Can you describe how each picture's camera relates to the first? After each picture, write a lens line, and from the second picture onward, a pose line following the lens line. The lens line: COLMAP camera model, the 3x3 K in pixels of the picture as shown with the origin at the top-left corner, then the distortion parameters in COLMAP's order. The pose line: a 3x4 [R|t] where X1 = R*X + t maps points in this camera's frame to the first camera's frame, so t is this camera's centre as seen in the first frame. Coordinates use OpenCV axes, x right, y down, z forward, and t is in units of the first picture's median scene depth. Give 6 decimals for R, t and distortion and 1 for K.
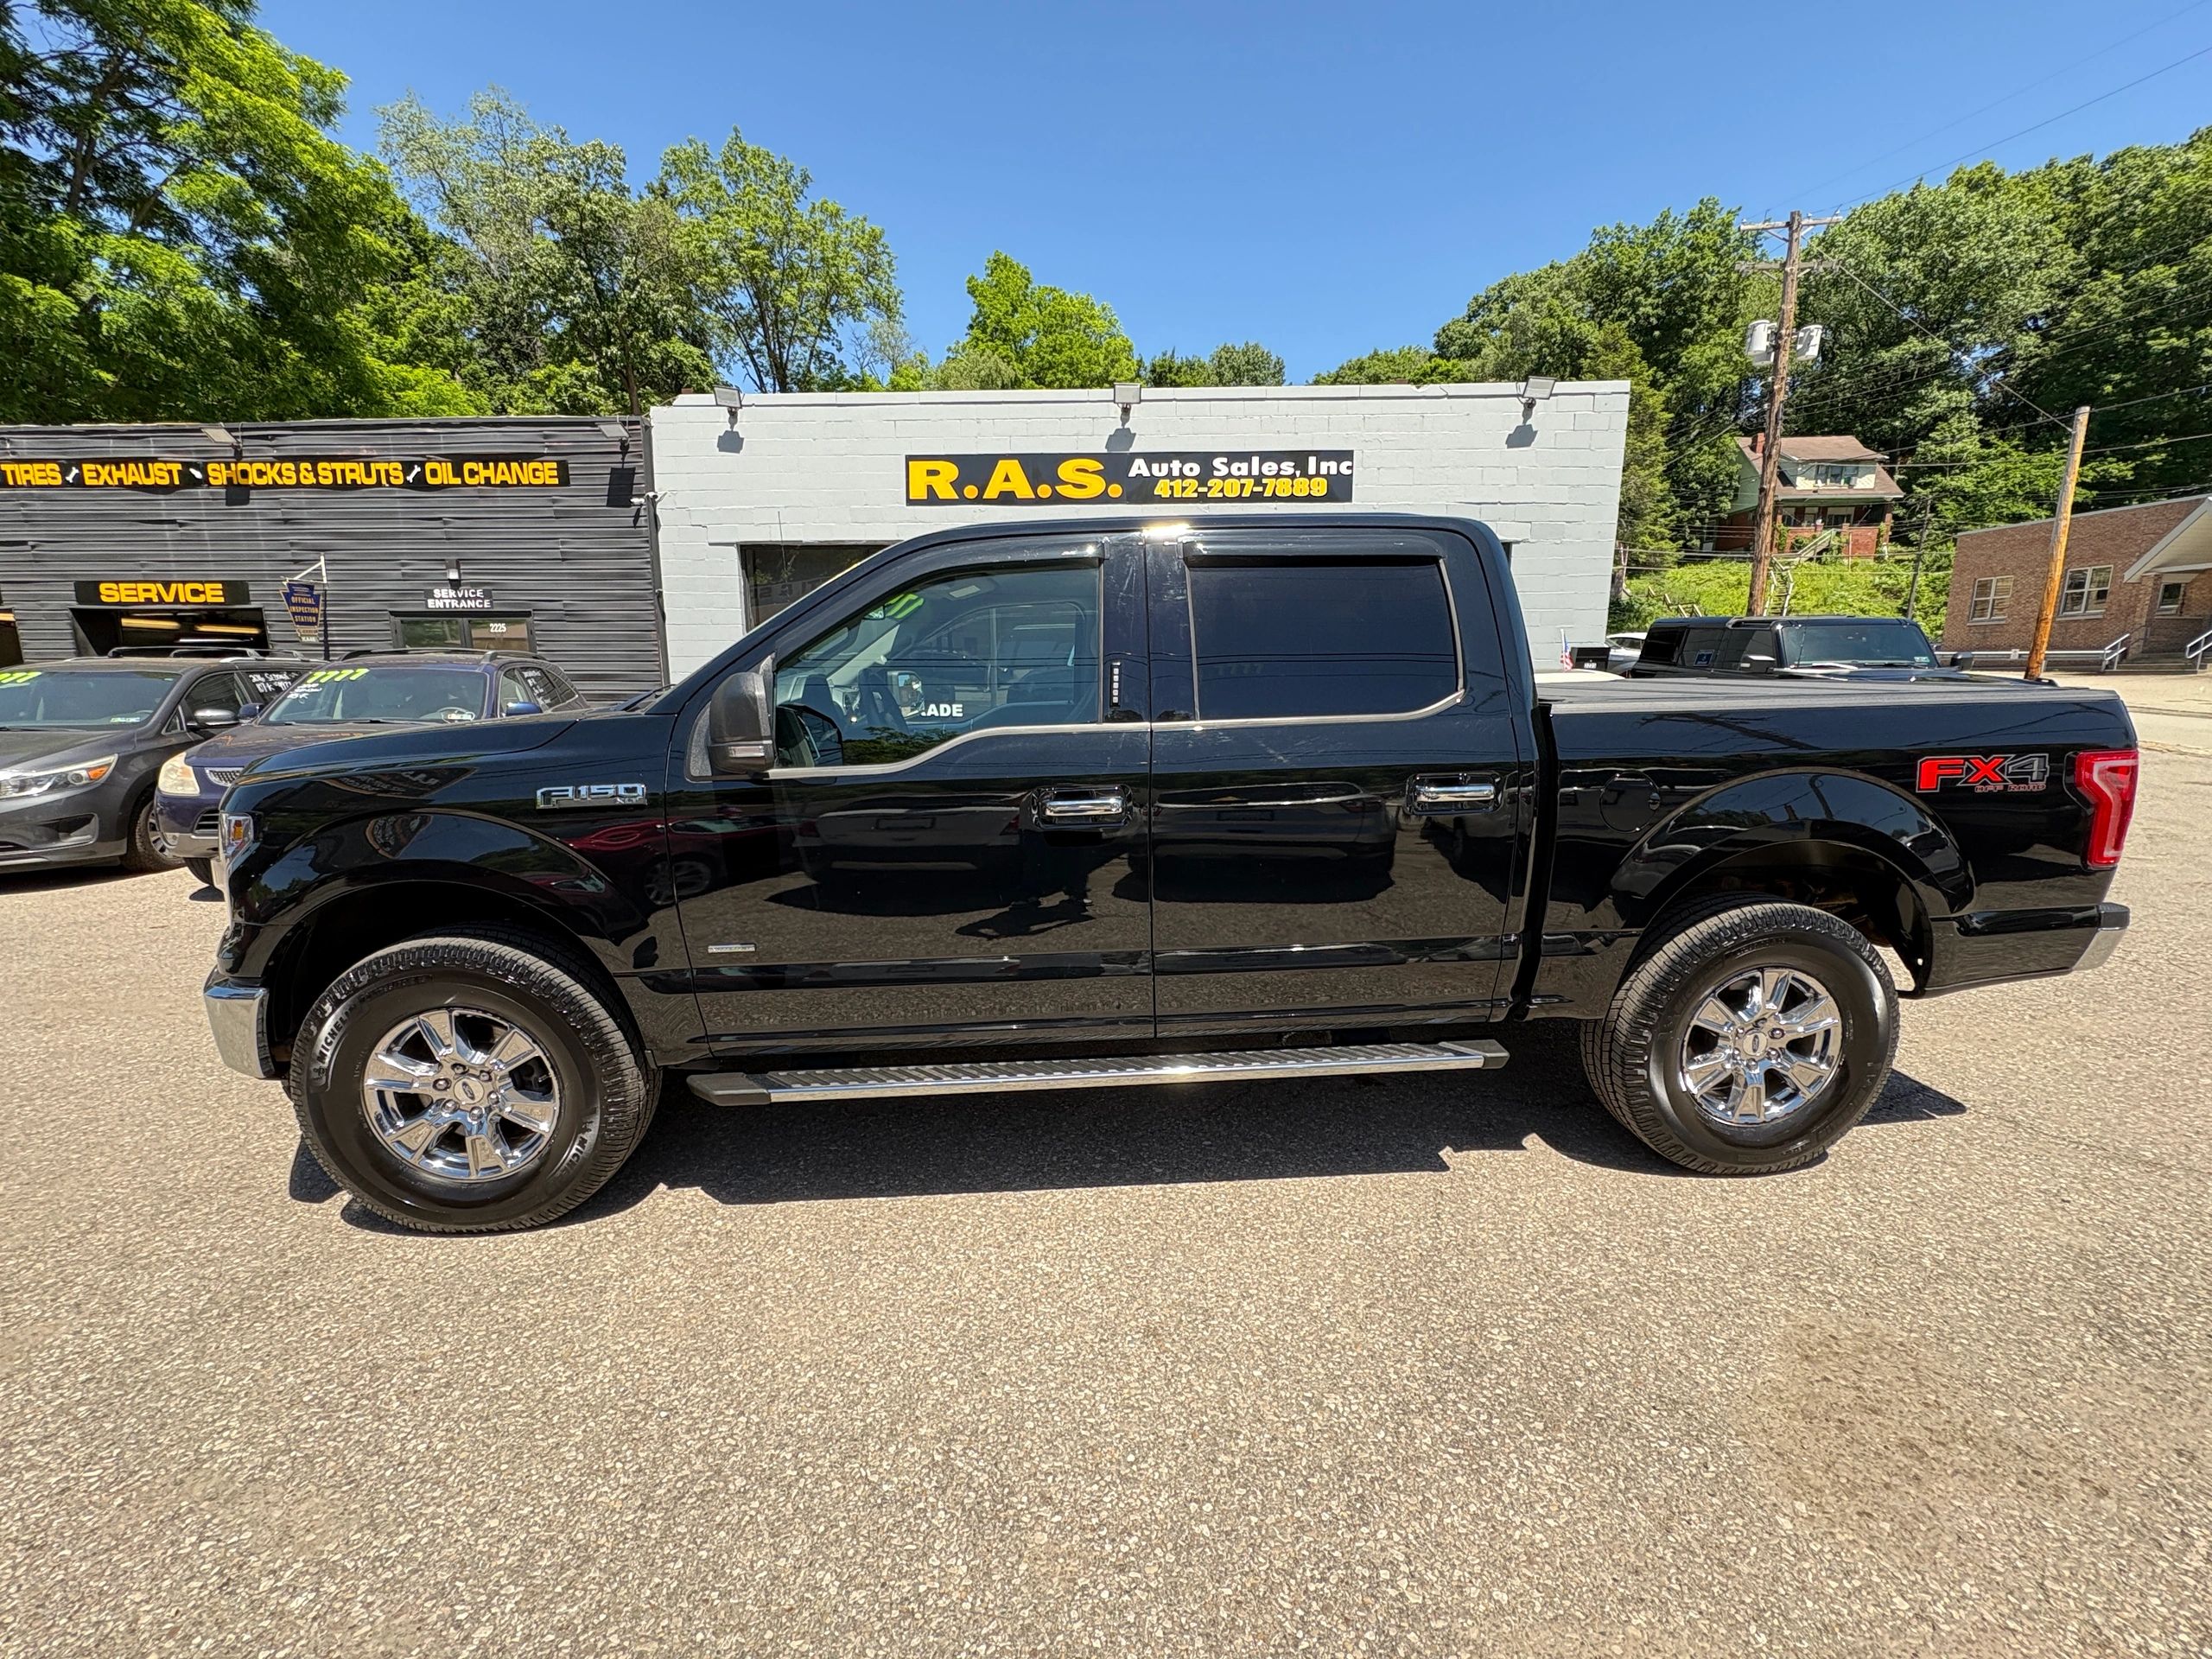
lens RADIAL K [[880.3, 0, 1106.0], [0, 880.3, 829.5], [0, 0, 1]] dist [0.001514, 0.000210]
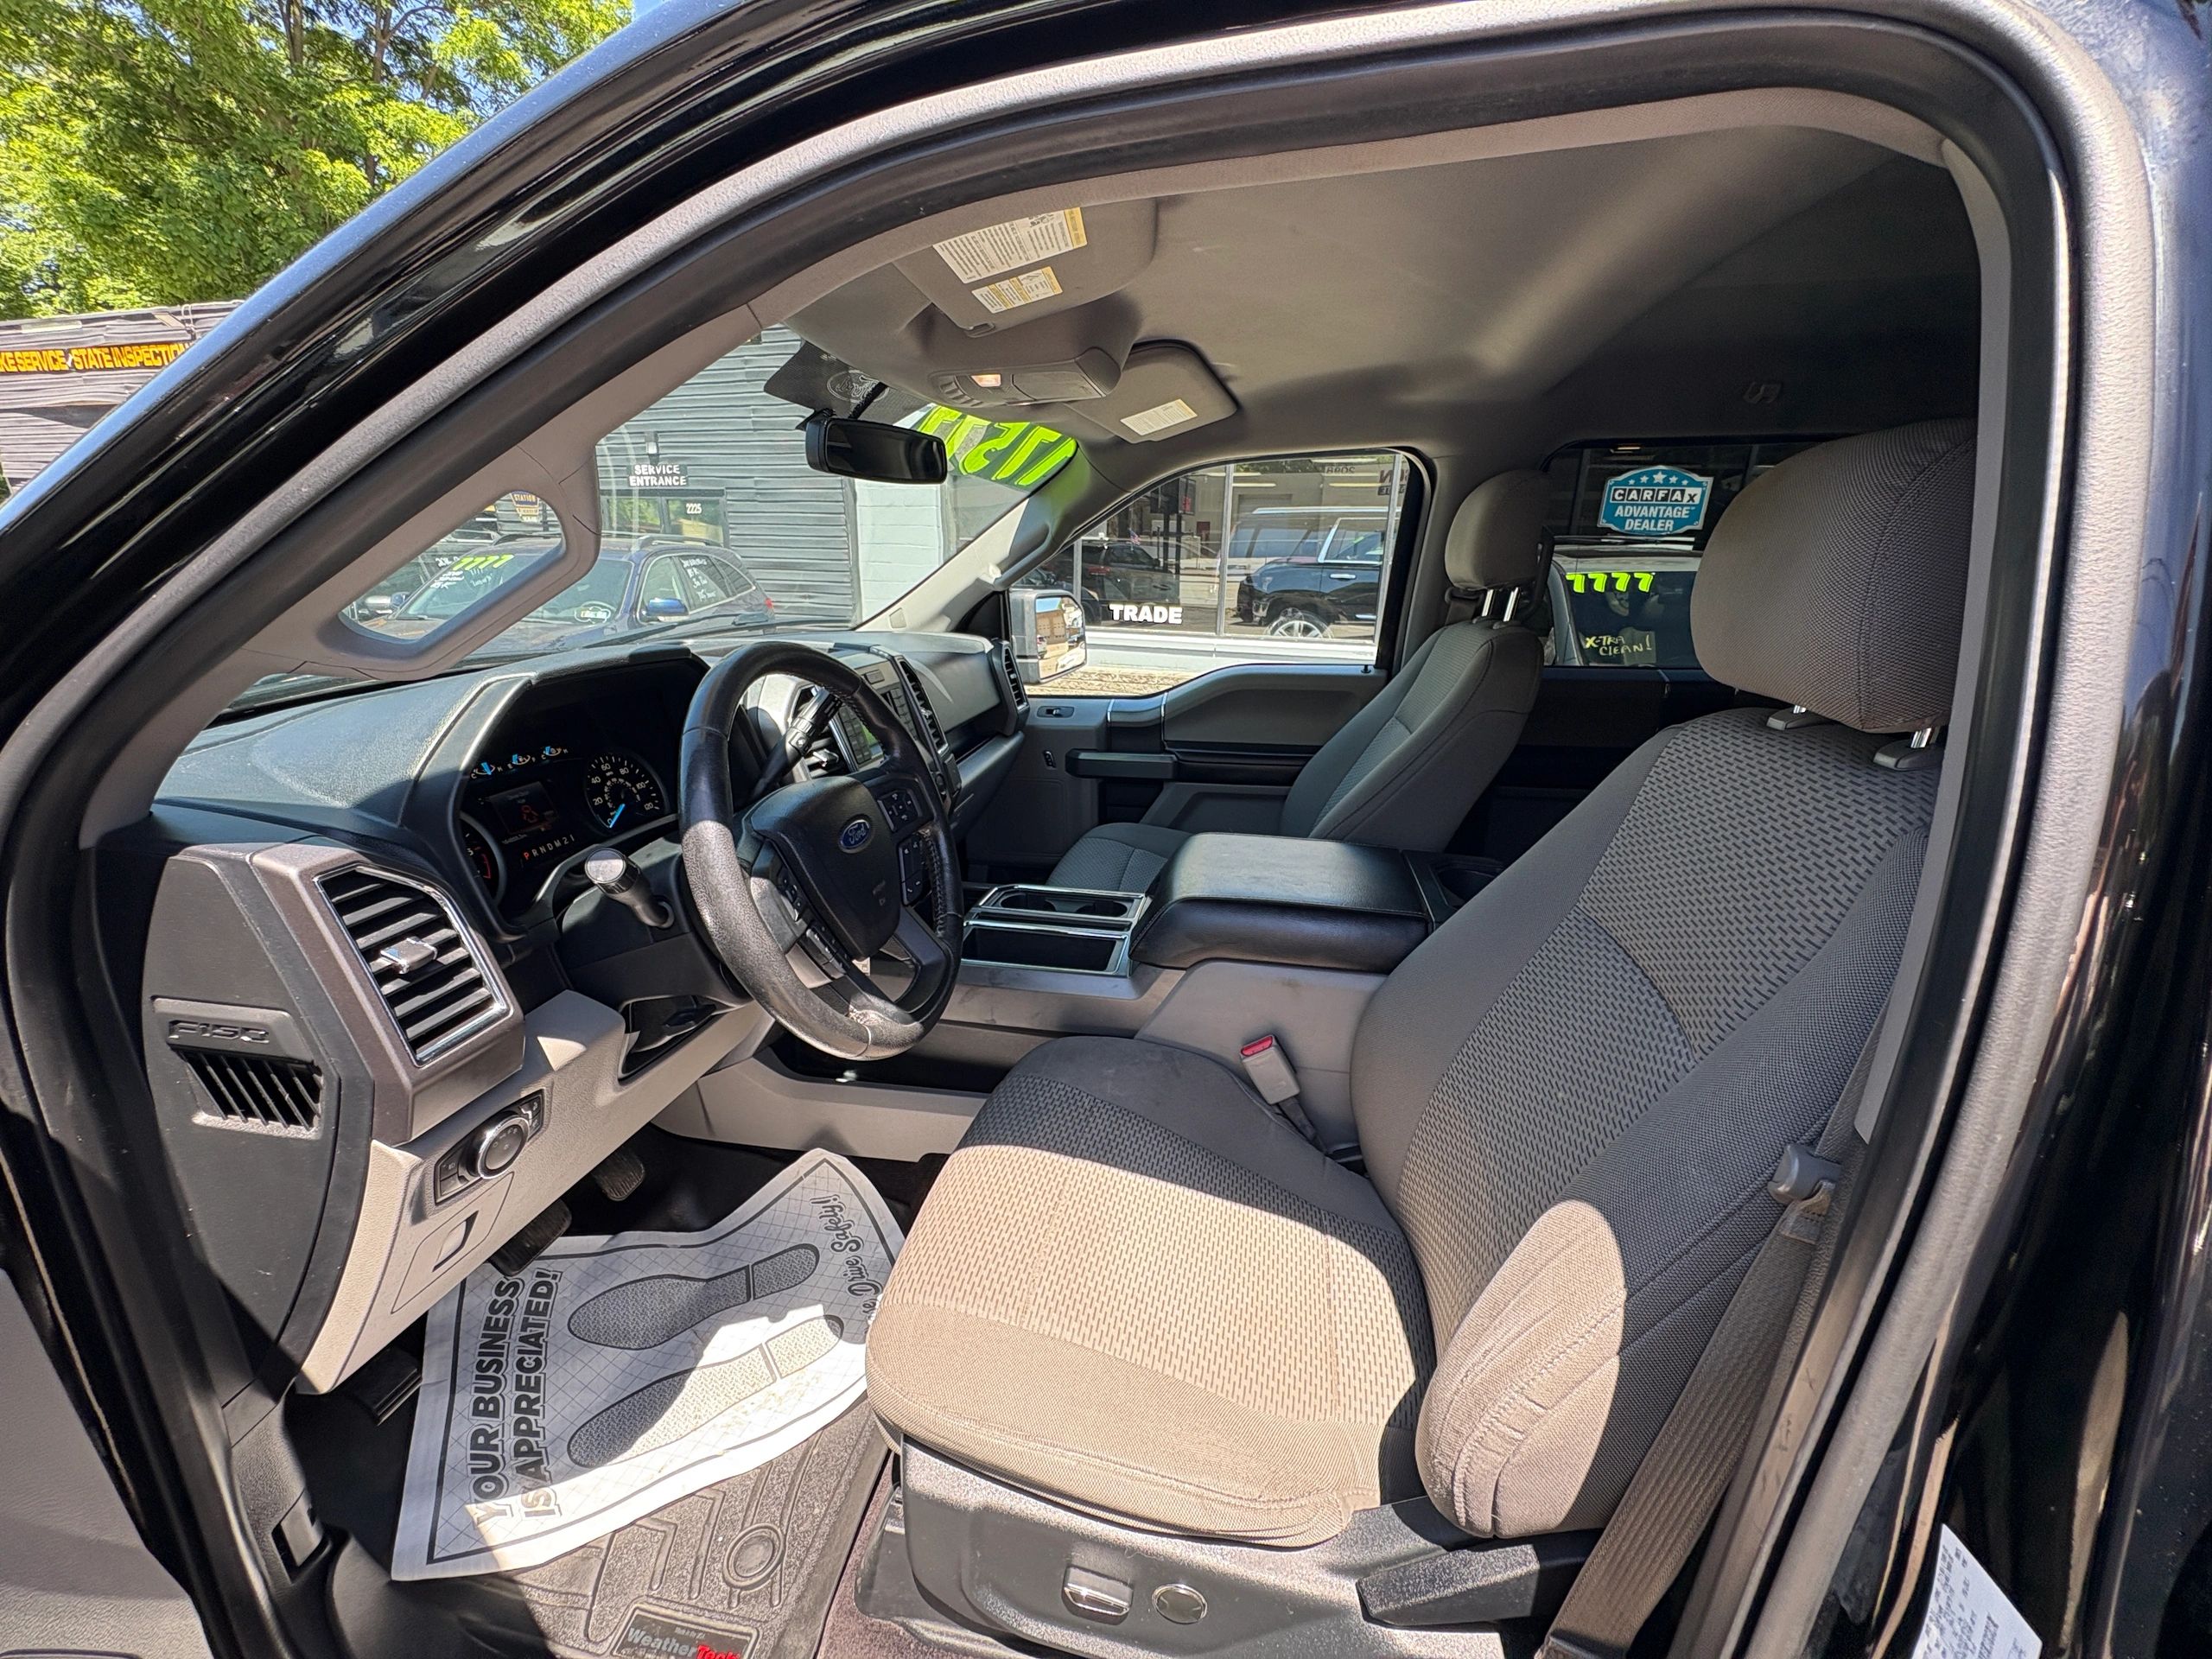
lens RADIAL K [[880.3, 0, 1106.0], [0, 880.3, 829.5], [0, 0, 1]] dist [0.001514, 0.000210]
pose [[0.965390, 0.093262, -0.243566, -0.019690], [-0.063317, 0.989749, 0.128018, -0.042374], [0.253008, -0.108165, 0.961399, 0.190058]]
